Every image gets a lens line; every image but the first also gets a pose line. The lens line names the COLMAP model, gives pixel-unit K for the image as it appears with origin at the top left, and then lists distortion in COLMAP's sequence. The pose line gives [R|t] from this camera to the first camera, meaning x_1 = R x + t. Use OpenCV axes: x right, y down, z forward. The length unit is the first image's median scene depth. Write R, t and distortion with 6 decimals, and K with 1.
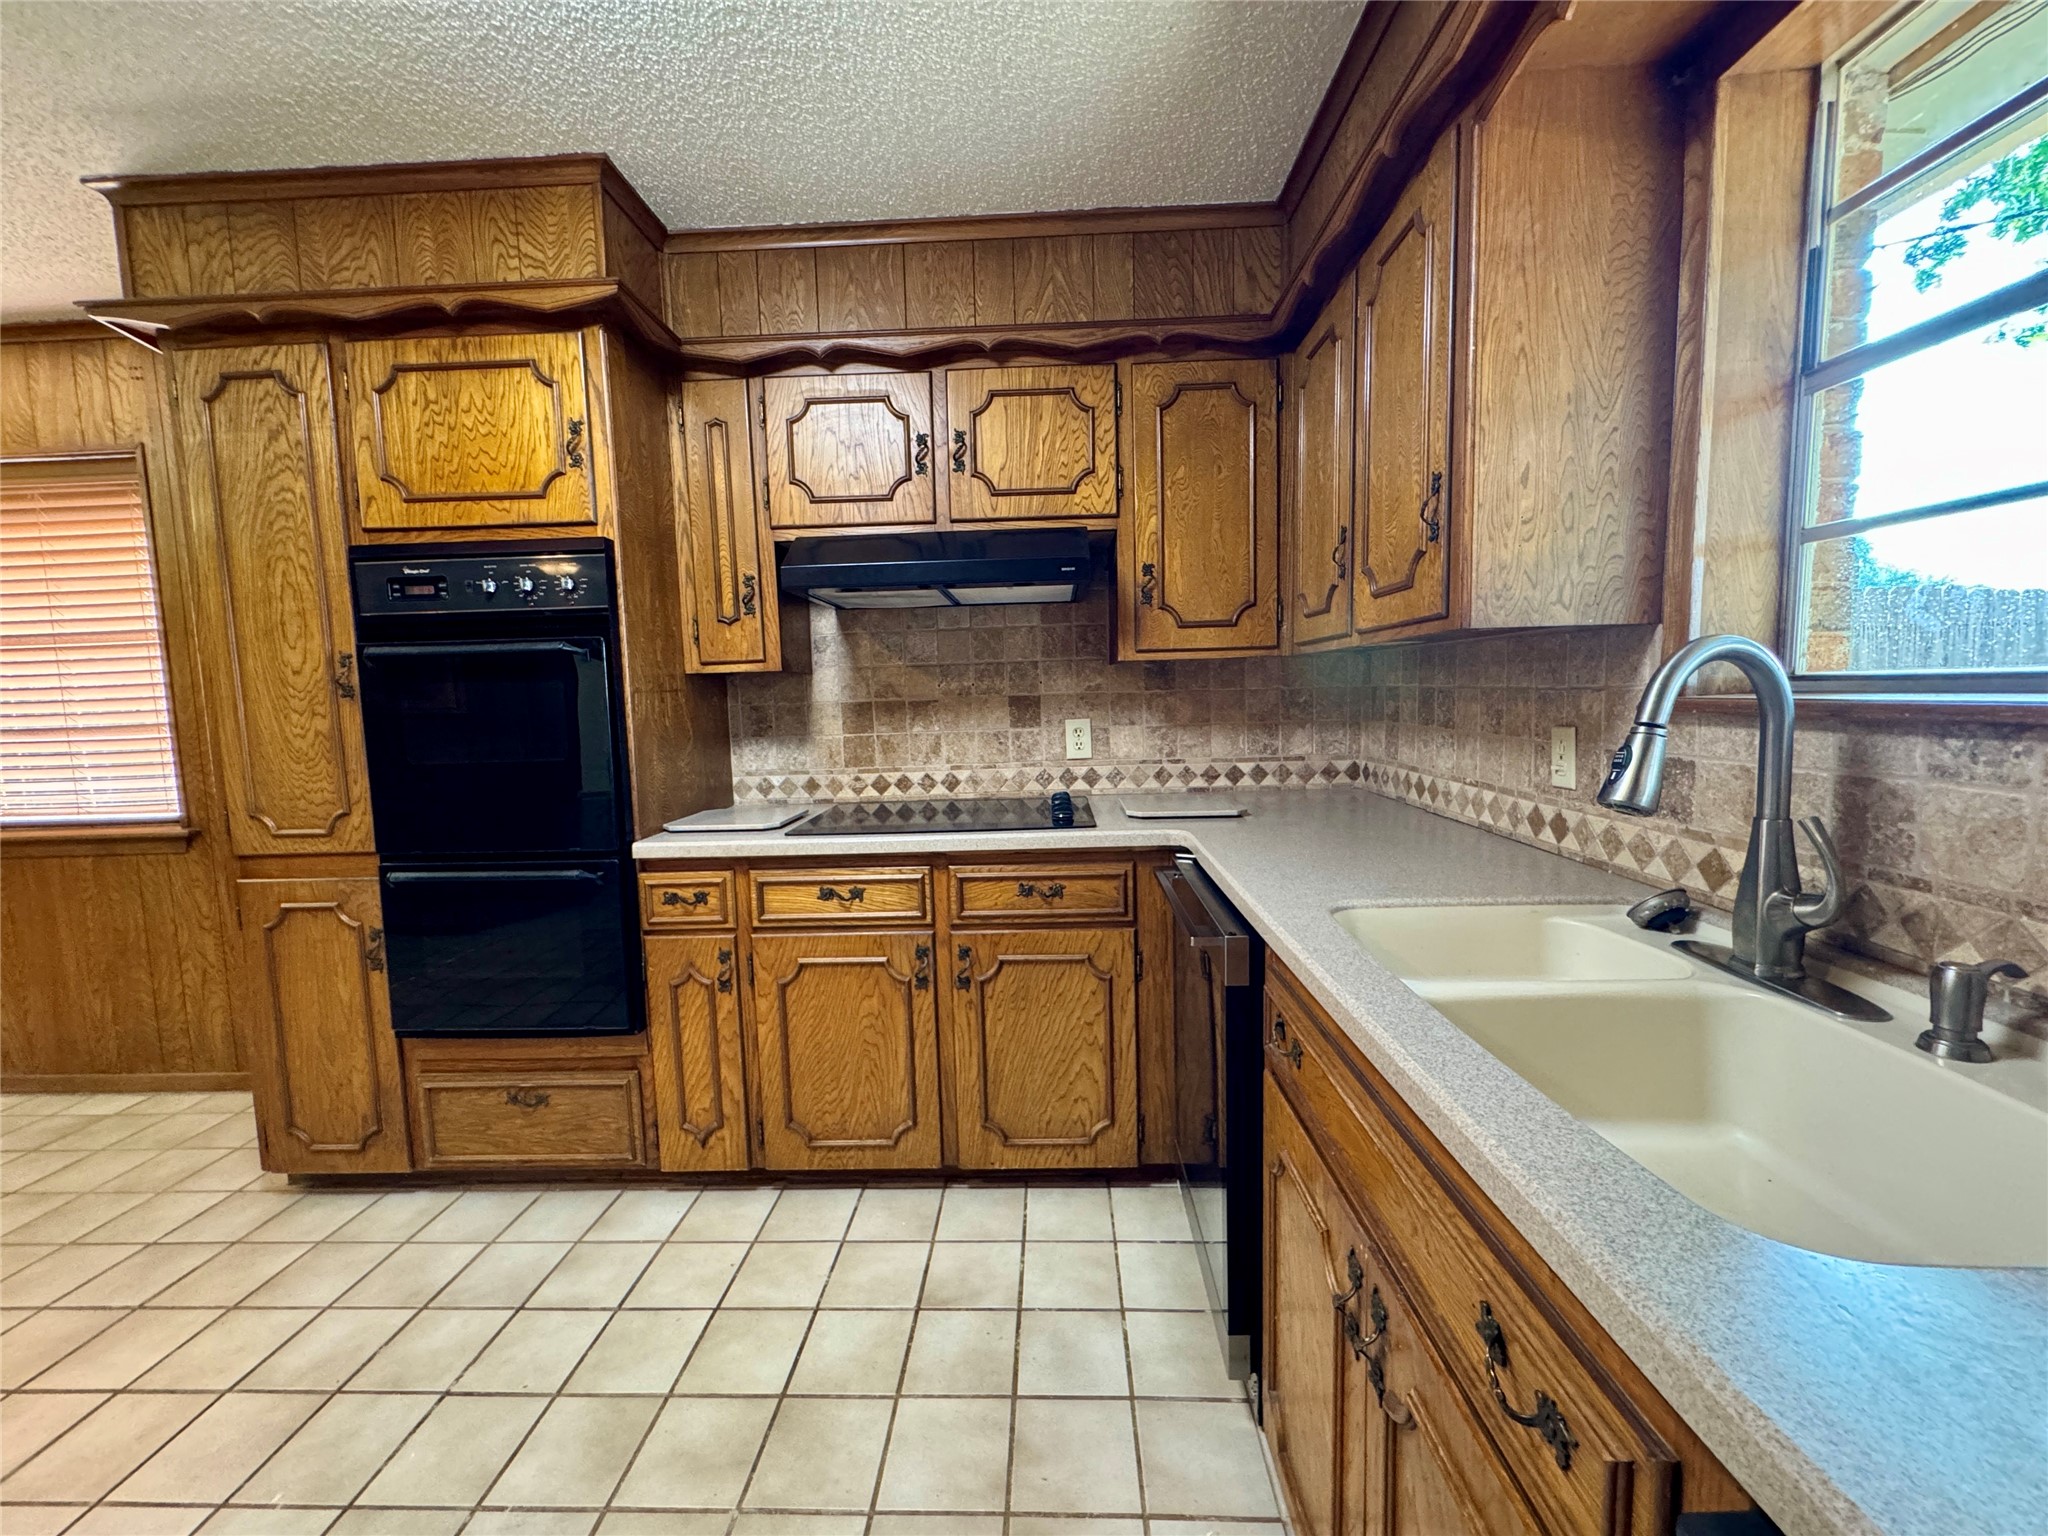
lens RADIAL K [[820.0, 0, 1021.3], [0, 820.0, 768.7], [0, 0, 1]] dist [-0.001673, -0.000070]
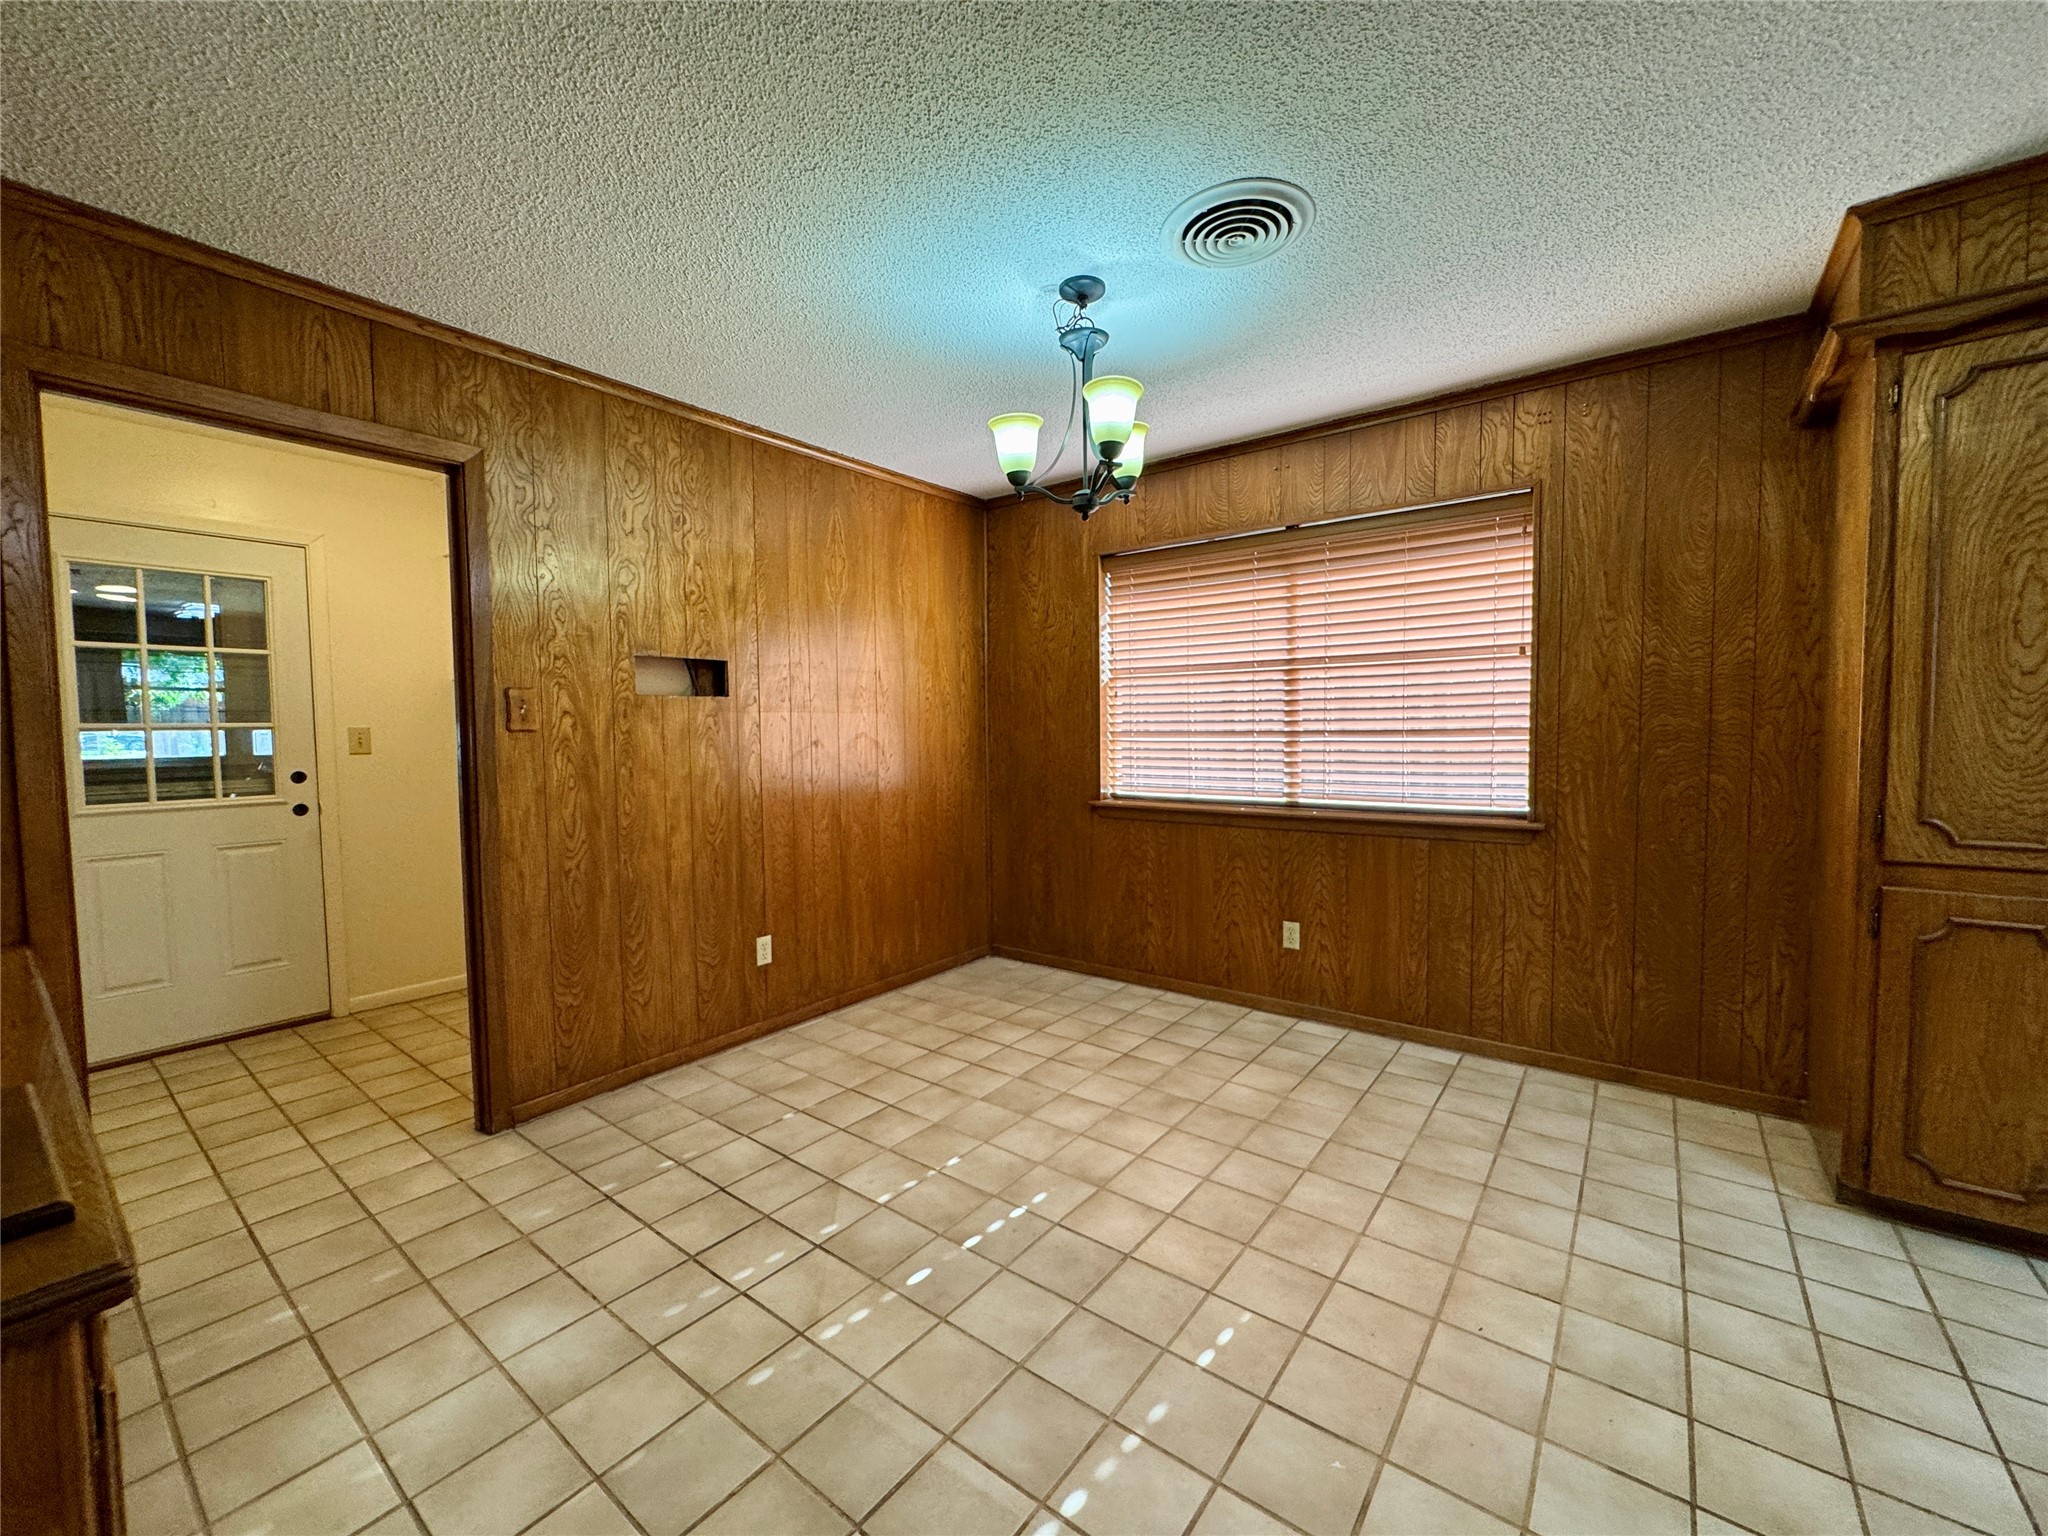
lens RADIAL K [[820.0, 0, 1025.0], [0, 820.0, 768.7], [0, 0, 1]] dist [-0.001673, -0.000070]
pose [[0.812579, 0.049054, -0.580784, -1.258562], [-0.065829, 0.997800, -0.007826, 0.072634], [0.579122, 0.044592, 0.814020, -0.406838]]
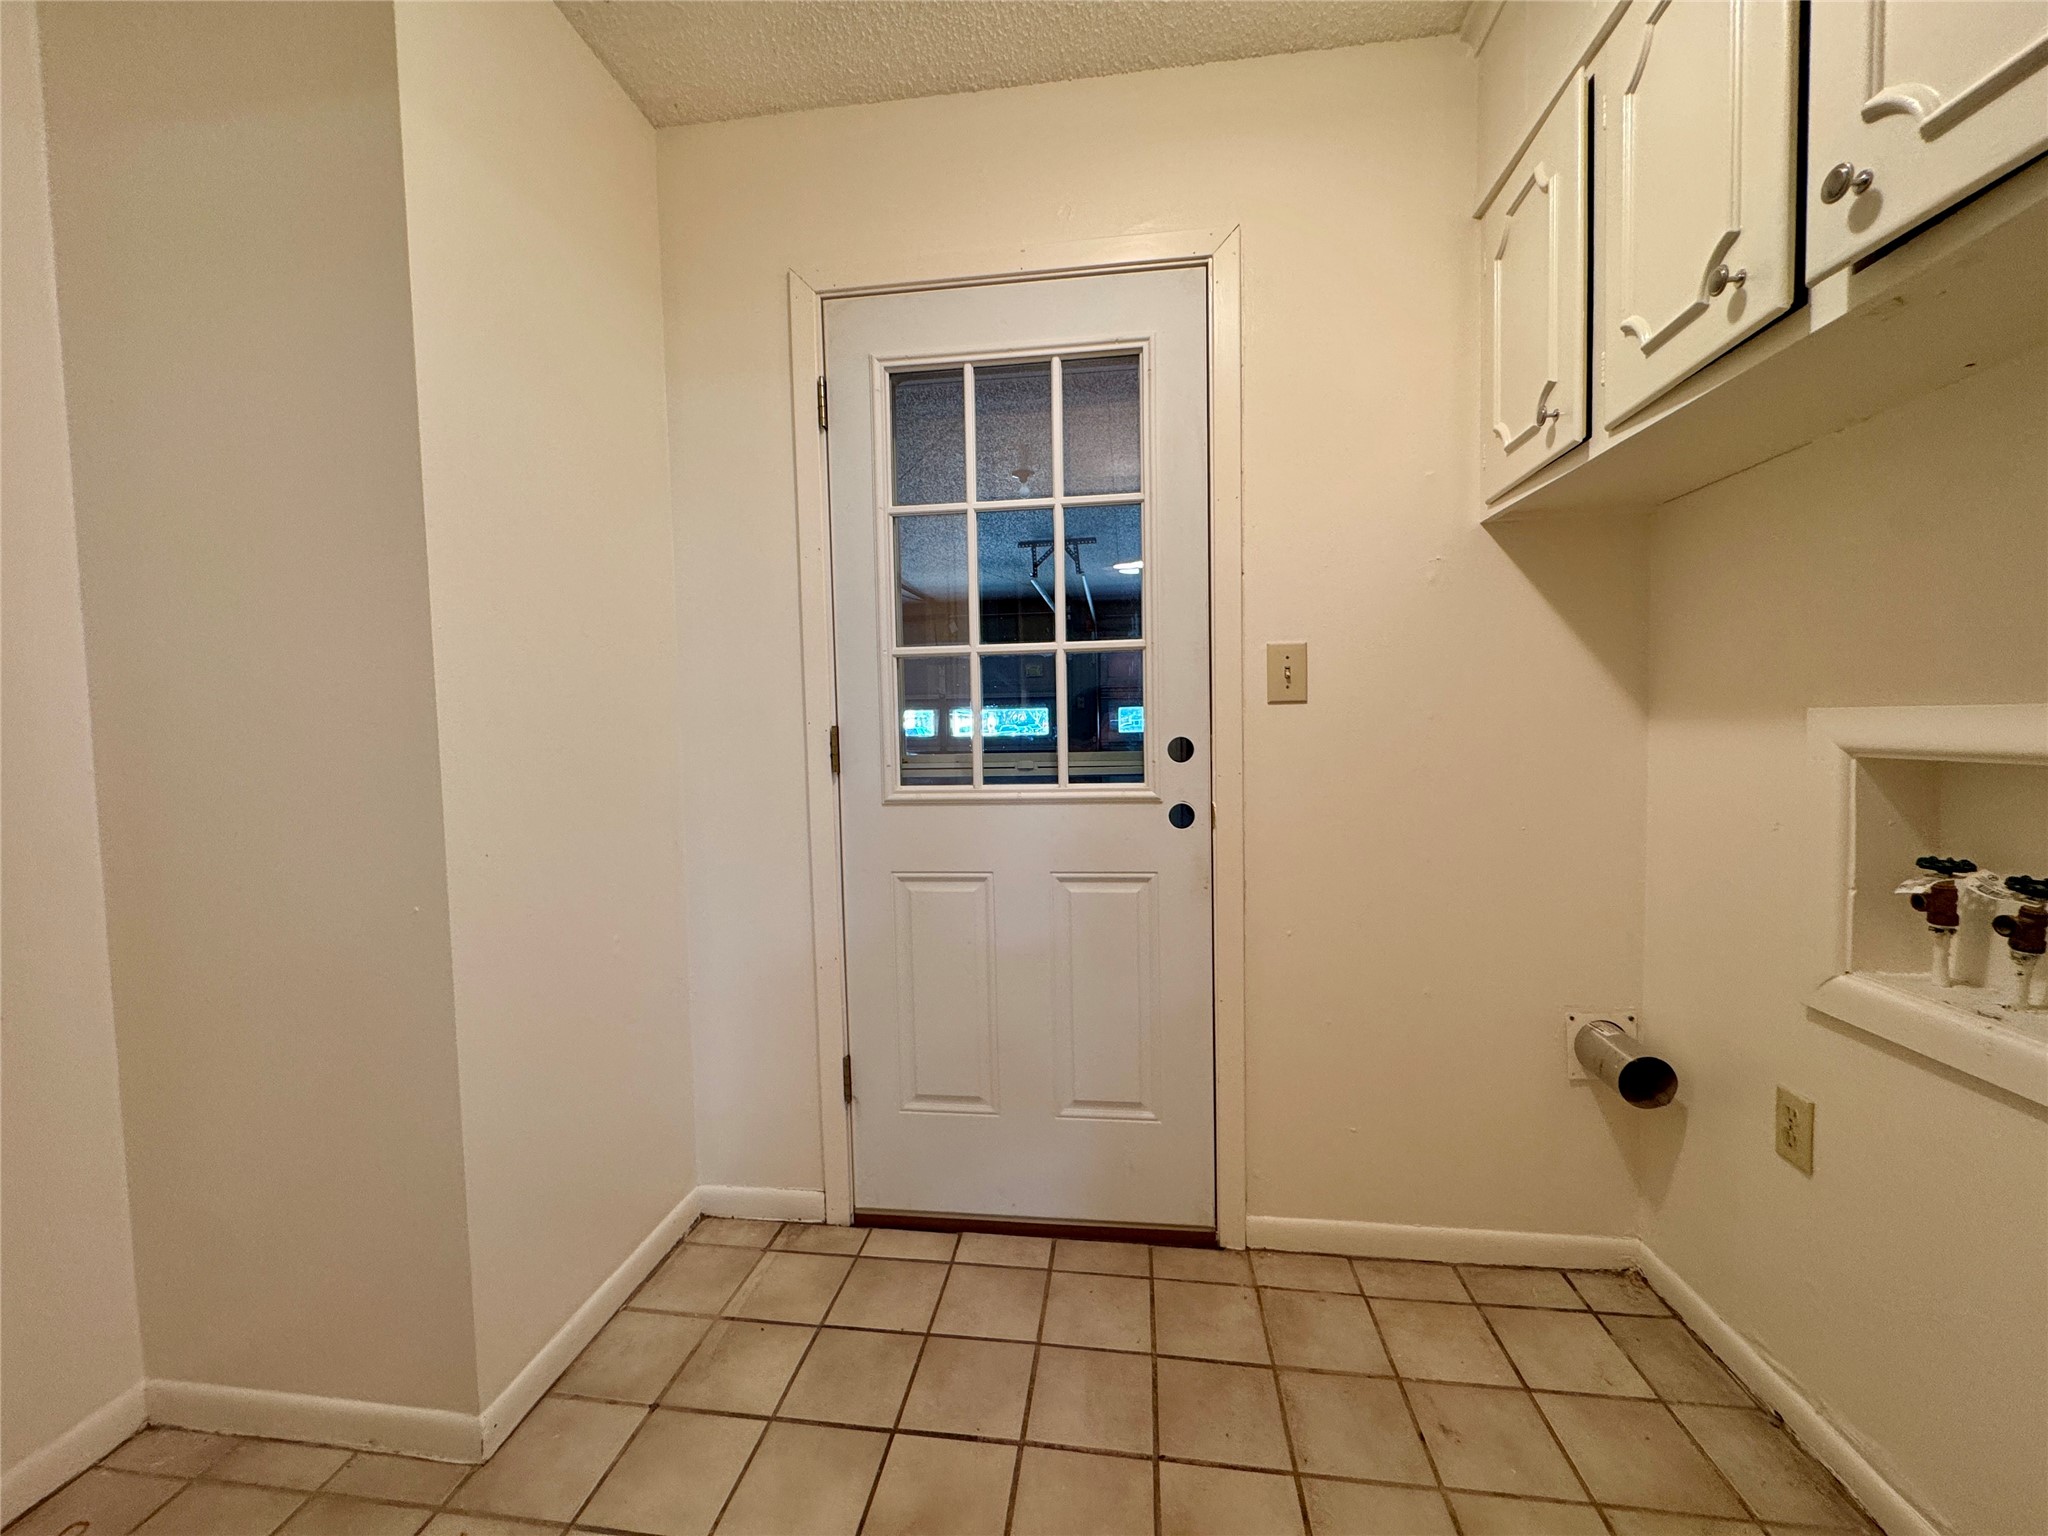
lens RADIAL K [[820.0, 0, 1010.7], [0, 820.0, 771.1], [0, 0, 1]] dist [-0.001673, -0.000070]
pose [[-0.118232, 0.078160, -0.989905, -2.702070], [-0.069204, 0.993825, 0.086735, 0.141563], [0.990571, 0.078761, -0.112093, 0.054442]]
